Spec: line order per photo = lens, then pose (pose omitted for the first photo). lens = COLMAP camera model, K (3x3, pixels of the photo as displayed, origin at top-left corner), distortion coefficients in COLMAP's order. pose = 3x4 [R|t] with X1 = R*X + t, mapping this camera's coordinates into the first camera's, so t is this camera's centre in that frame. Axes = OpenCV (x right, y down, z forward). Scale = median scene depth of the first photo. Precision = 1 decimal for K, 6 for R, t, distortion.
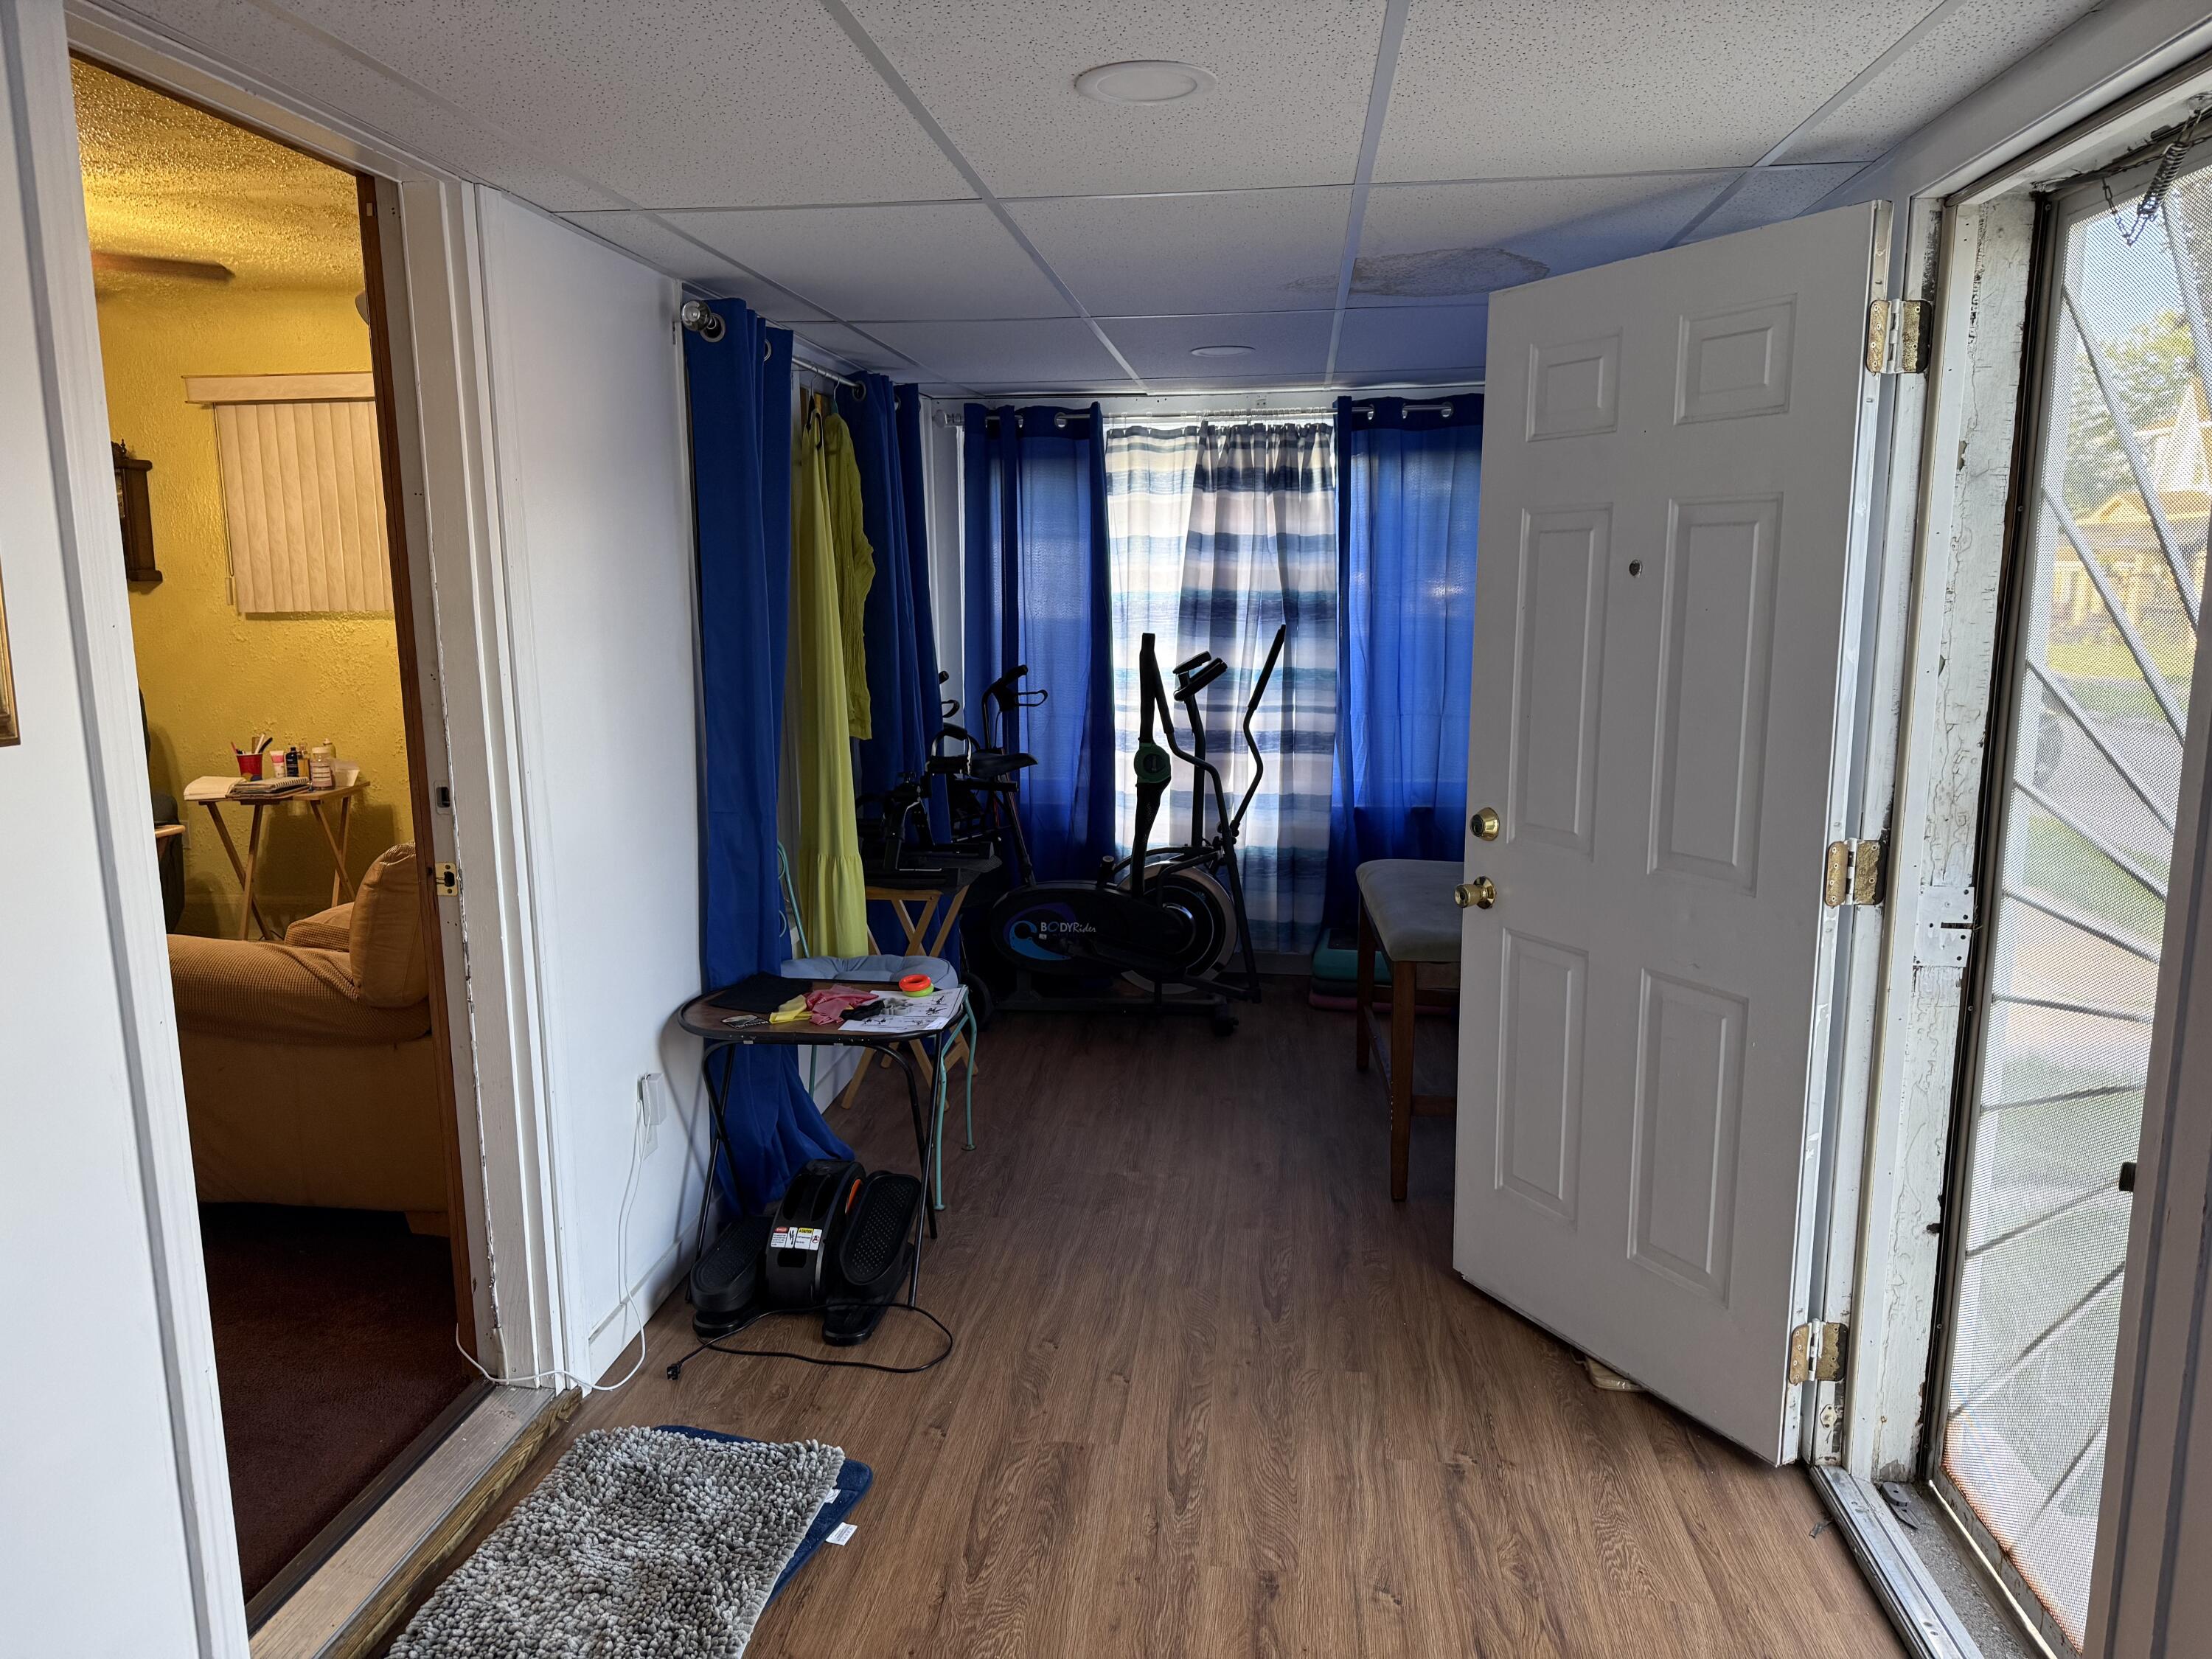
lens RADIAL K [[1538.5, 0, 1099.2], [0, 1538.5, 831.9], [0, 0, 1]] dist [0.143039, -0.207295]
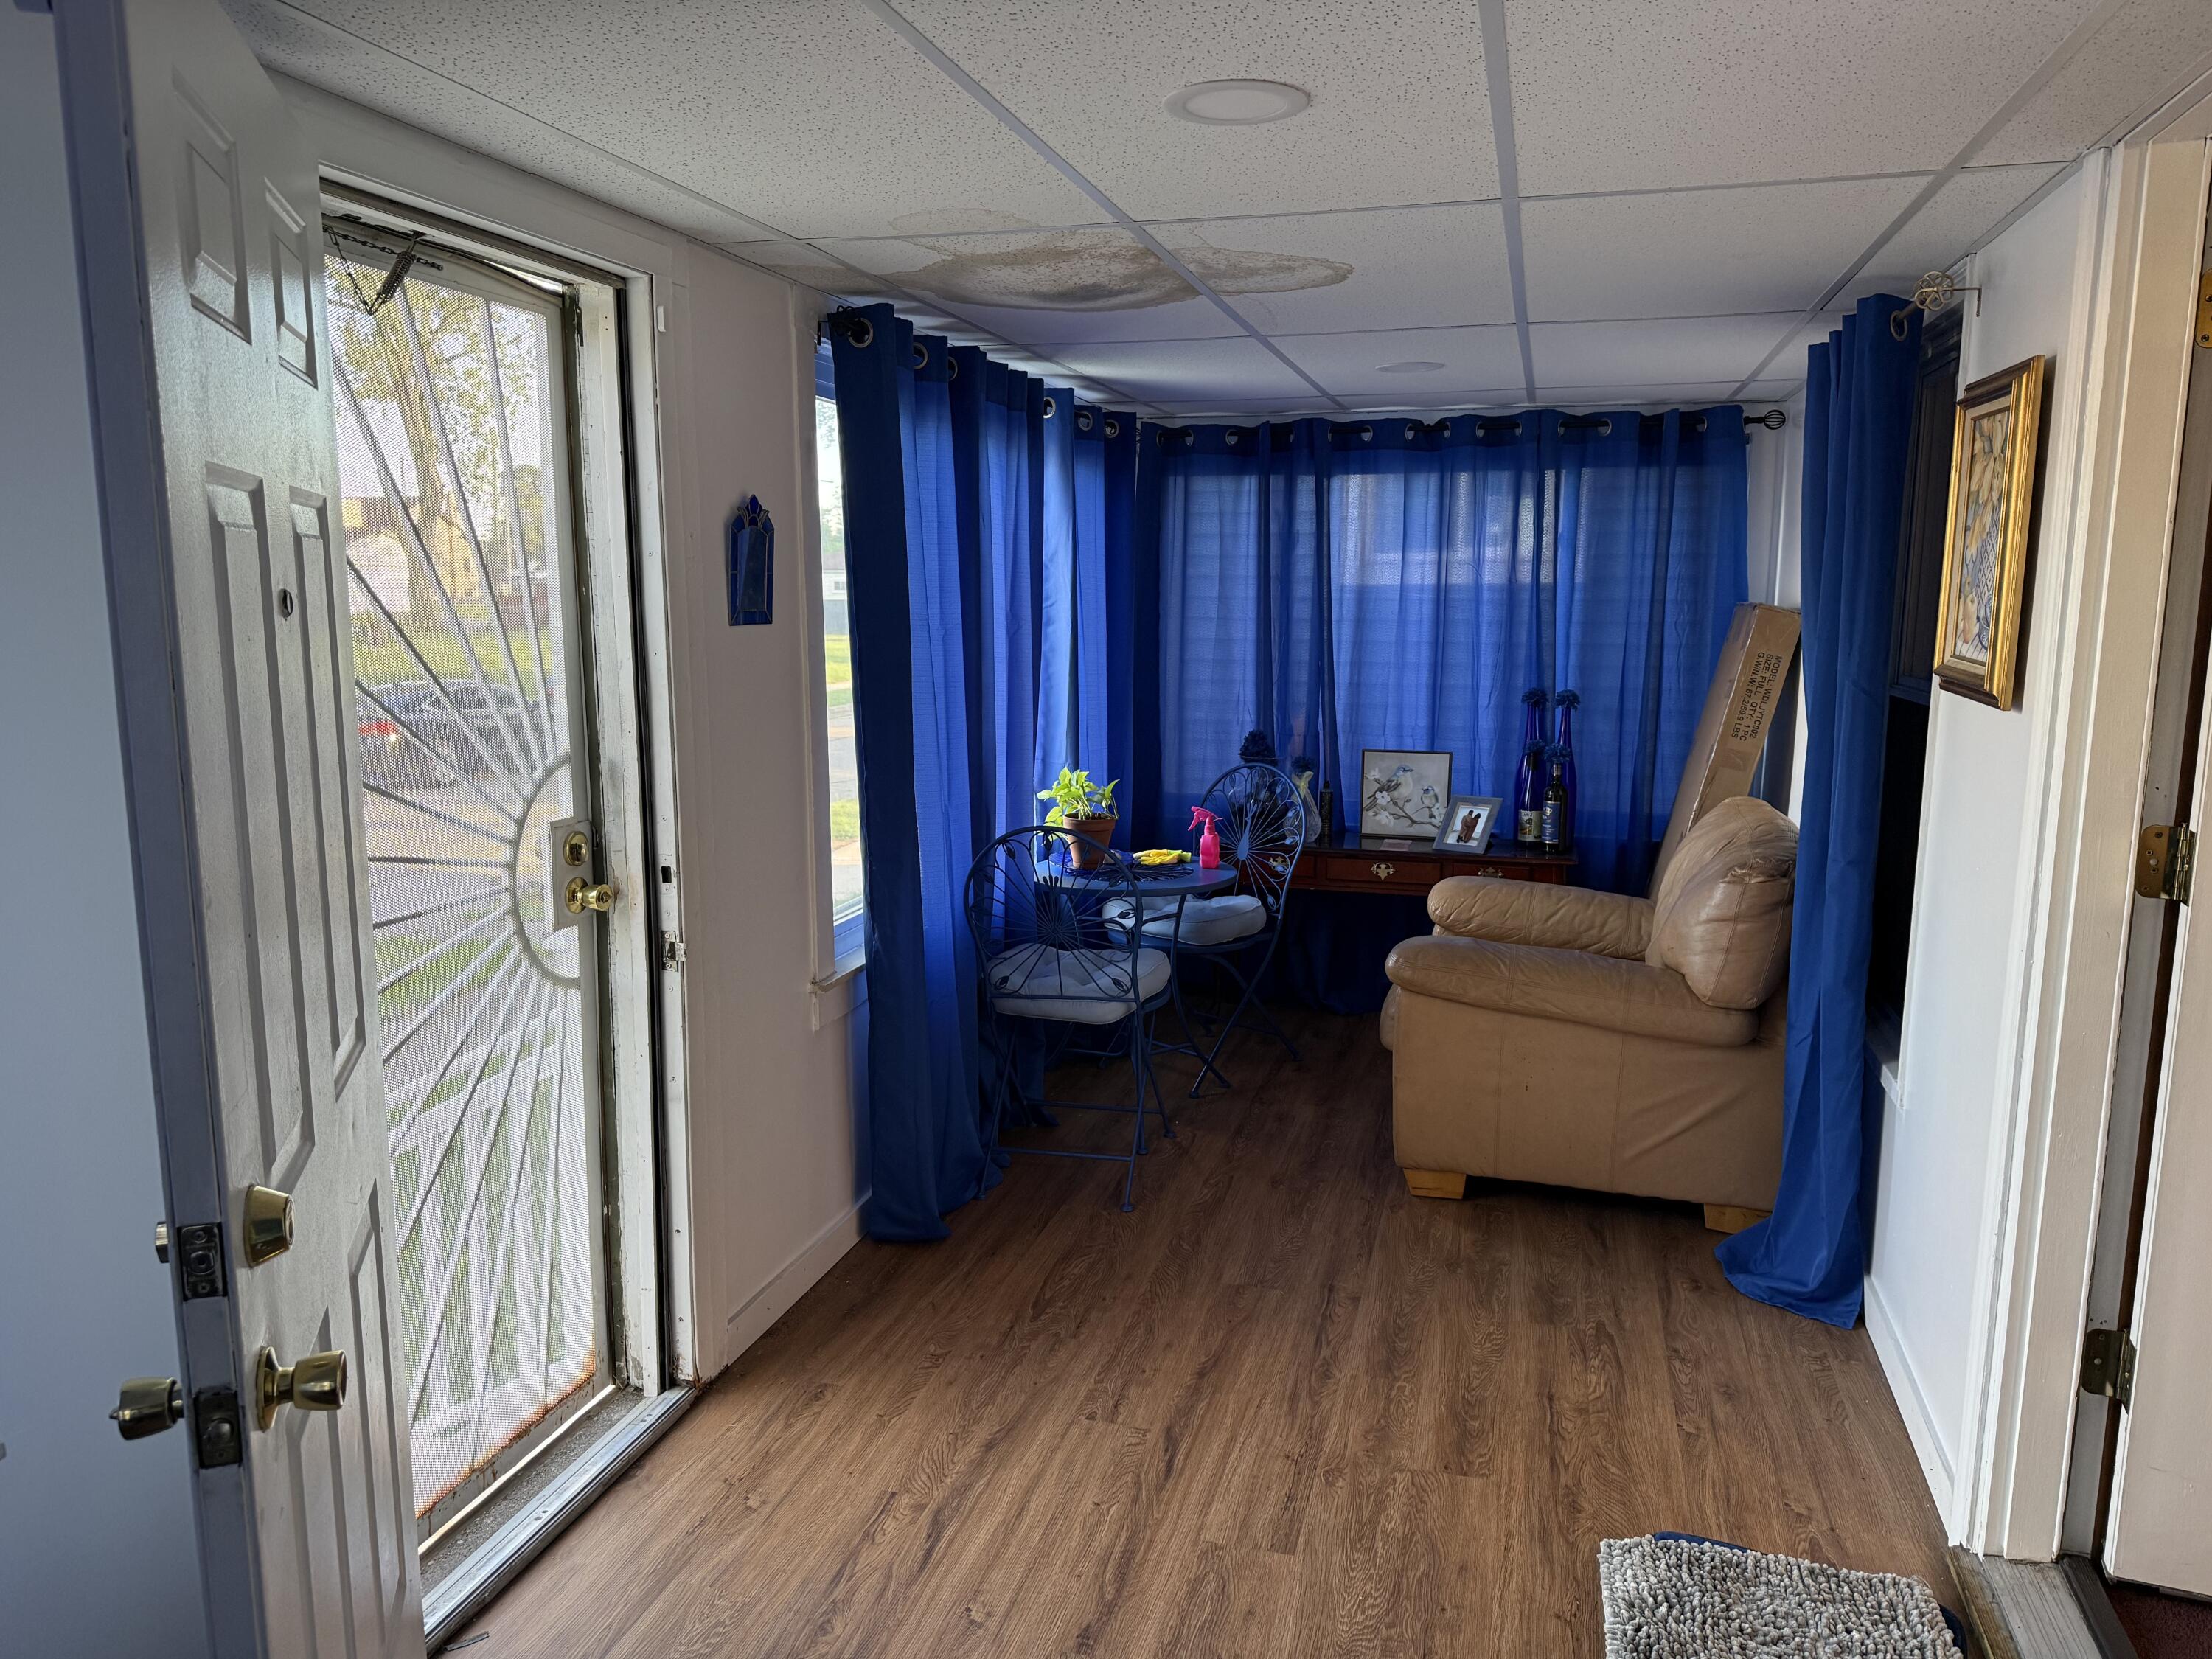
lens RADIAL K [[1538.5, 0, 1099.2], [0, 1538.5, 831.9], [0, 0, 1]] dist [0.143039, -0.207295]
pose [[-0.987289, -0.022847, 0.157286, -0.042731], [0.029733, 0.945592, 0.323993, -0.314750], [-0.156131, 0.324551, -0.932893, 1.775328]]
